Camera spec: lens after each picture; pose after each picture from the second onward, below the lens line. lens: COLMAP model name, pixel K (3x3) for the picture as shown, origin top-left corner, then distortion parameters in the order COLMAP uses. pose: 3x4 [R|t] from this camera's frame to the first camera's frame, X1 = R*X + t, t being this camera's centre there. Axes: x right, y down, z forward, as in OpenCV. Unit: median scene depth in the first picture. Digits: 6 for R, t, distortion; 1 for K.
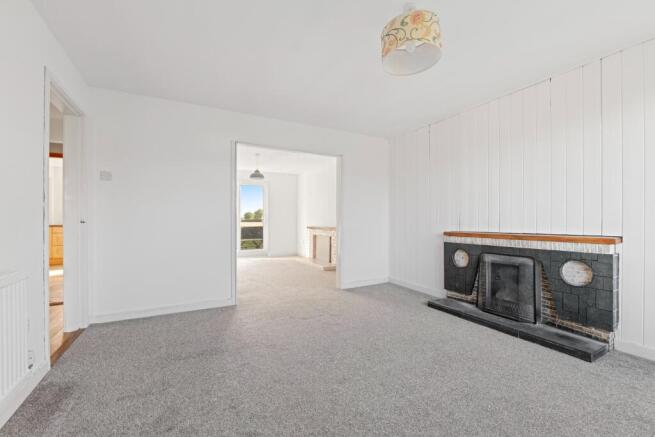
lens RADIAL K [[271.0, 0, 327.5], [0, 271.0, 218.5], [0, 0, 1]] dist [-0.005129, 0.000199]
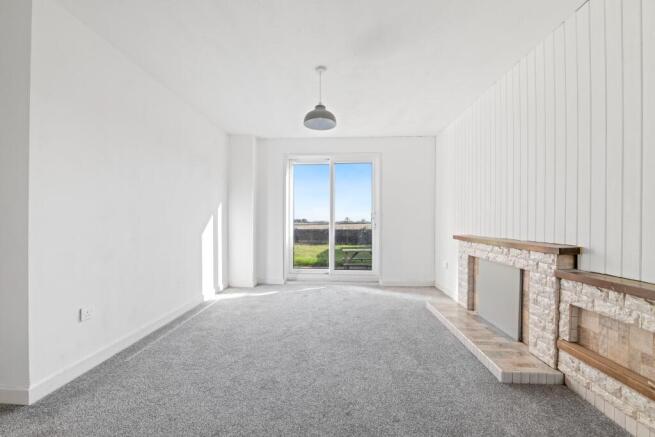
lens RADIAL K [[271.0, 0, 327.5], [0, 271.0, 218.5], [0, 0, 1]] dist [-0.005129, 0.000199]
pose [[0.857724, -0.001138, -0.514109, -0.022543], [-0.005870, 0.999911, -0.012008, 0.006924], [0.514076, 0.013317, 0.857641, 0.503994]]
